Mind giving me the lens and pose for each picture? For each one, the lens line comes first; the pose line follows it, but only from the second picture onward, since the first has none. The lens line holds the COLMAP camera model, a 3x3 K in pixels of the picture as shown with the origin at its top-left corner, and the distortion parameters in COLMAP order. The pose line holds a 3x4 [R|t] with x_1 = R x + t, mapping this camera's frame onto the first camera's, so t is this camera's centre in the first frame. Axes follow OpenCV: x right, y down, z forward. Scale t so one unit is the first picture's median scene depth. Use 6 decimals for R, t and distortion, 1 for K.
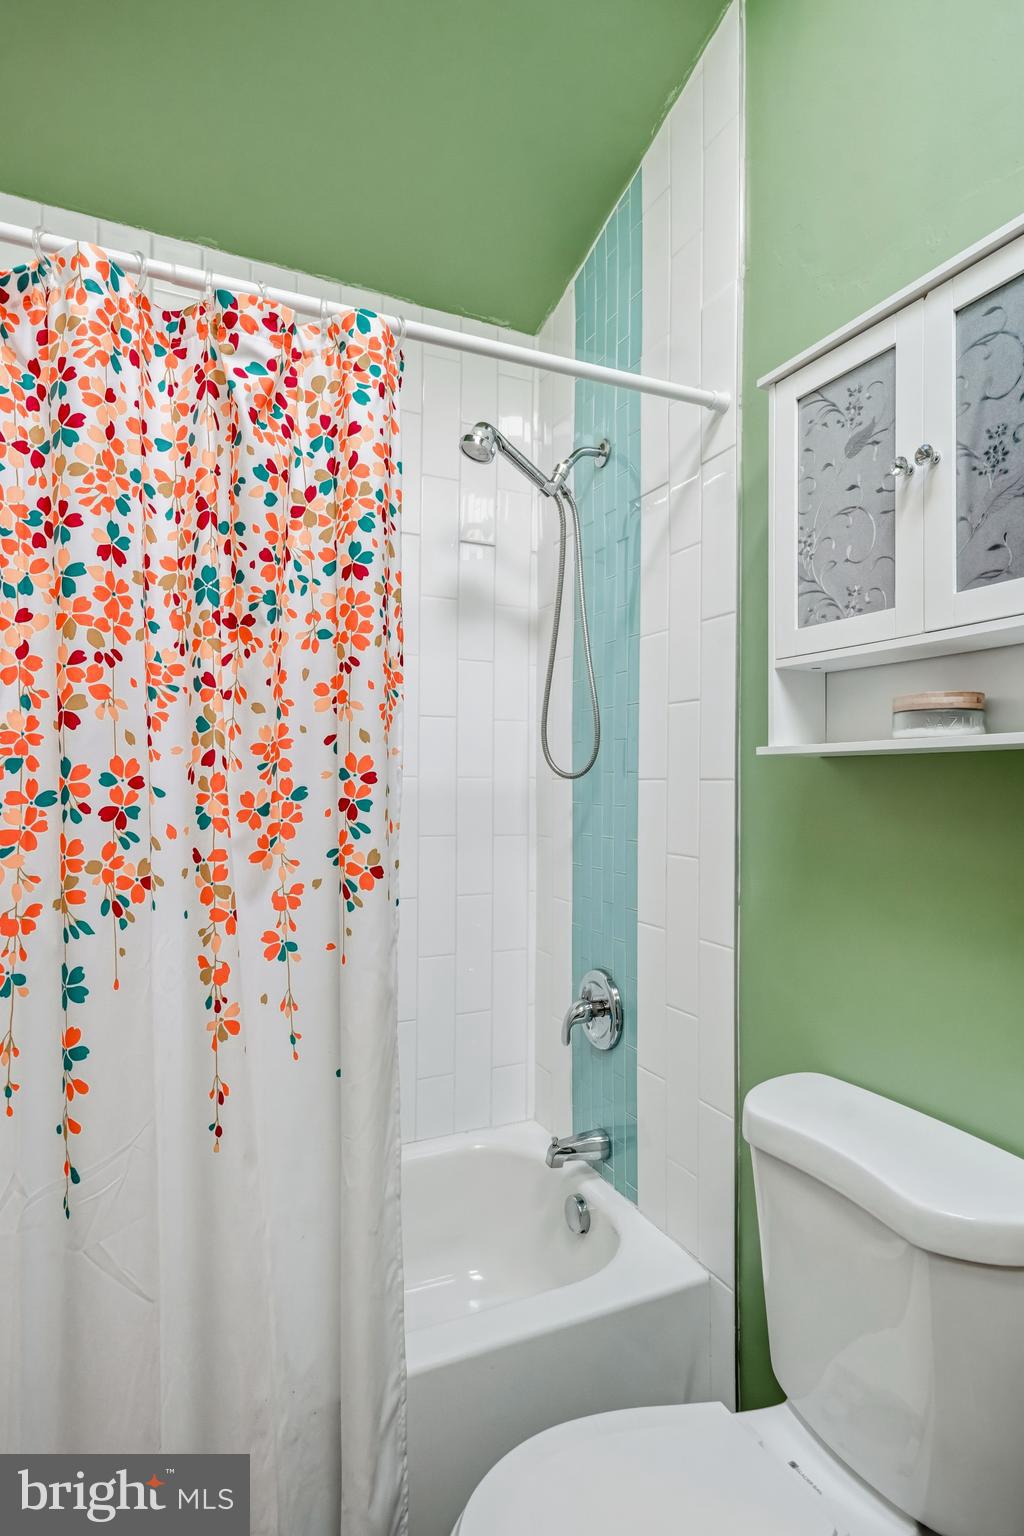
lens RADIAL K [[787.4, 0, 504.7], [0, 787.4, 769.9], [0, 0, 1]] dist [0.013400, 0.001203]
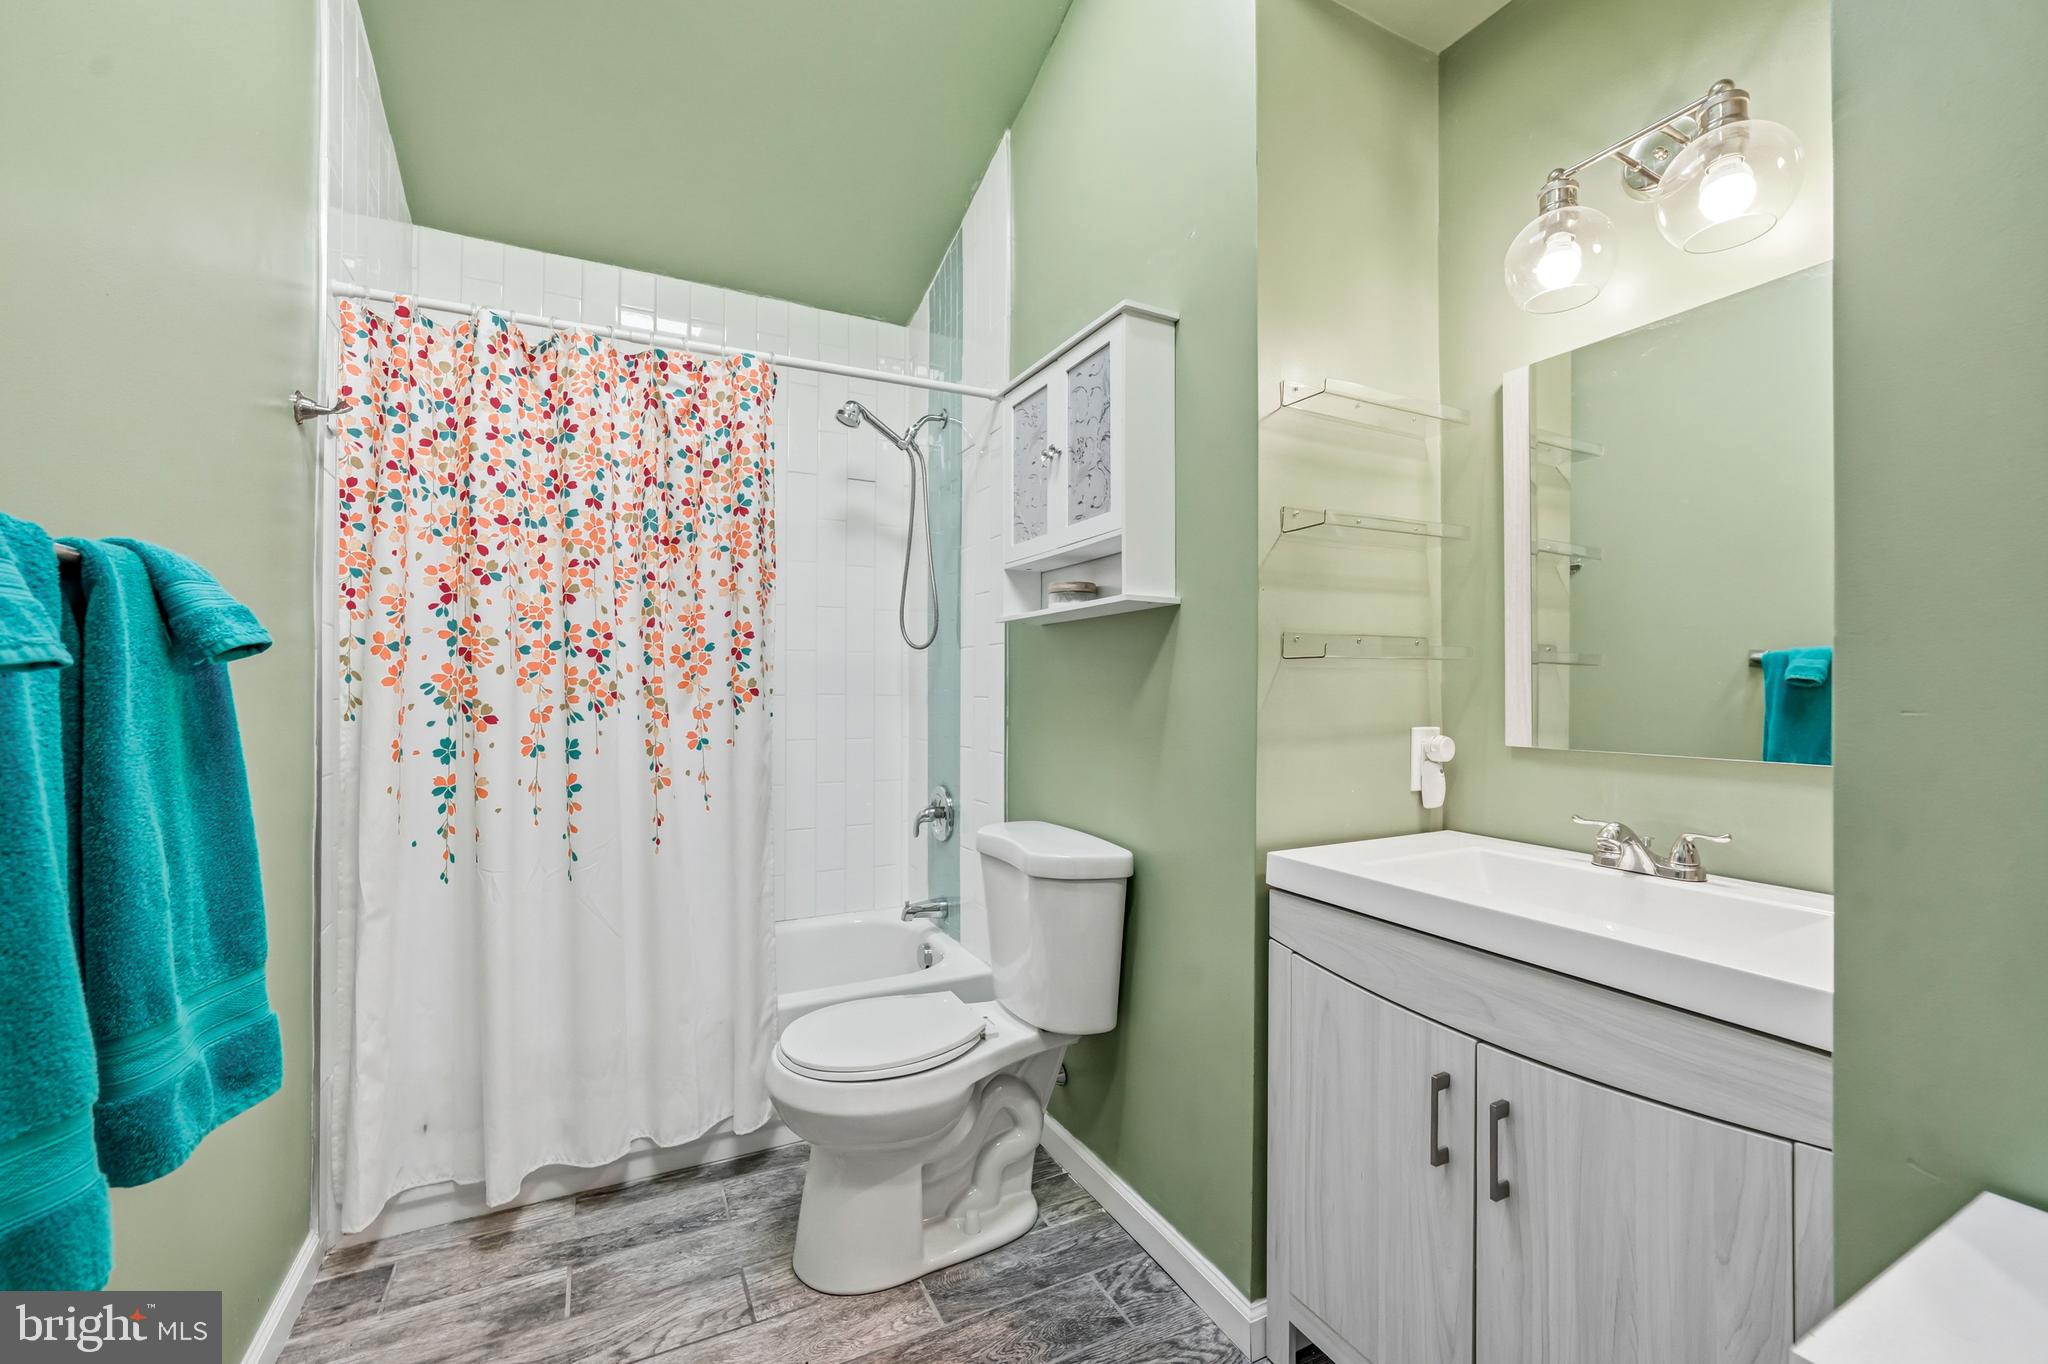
lens RADIAL K [[856.8, 0, 1035.3], [0, 856.8, 684.7], [0, 0, 1]] dist [0.000655, -0.000097]
pose [[0.999666, -0.004821, 0.025375, 0.397366], [0.004948, 0.999976, -0.004935, 0.130481], [-0.025350, 0.005058, 0.999666, -0.849225]]
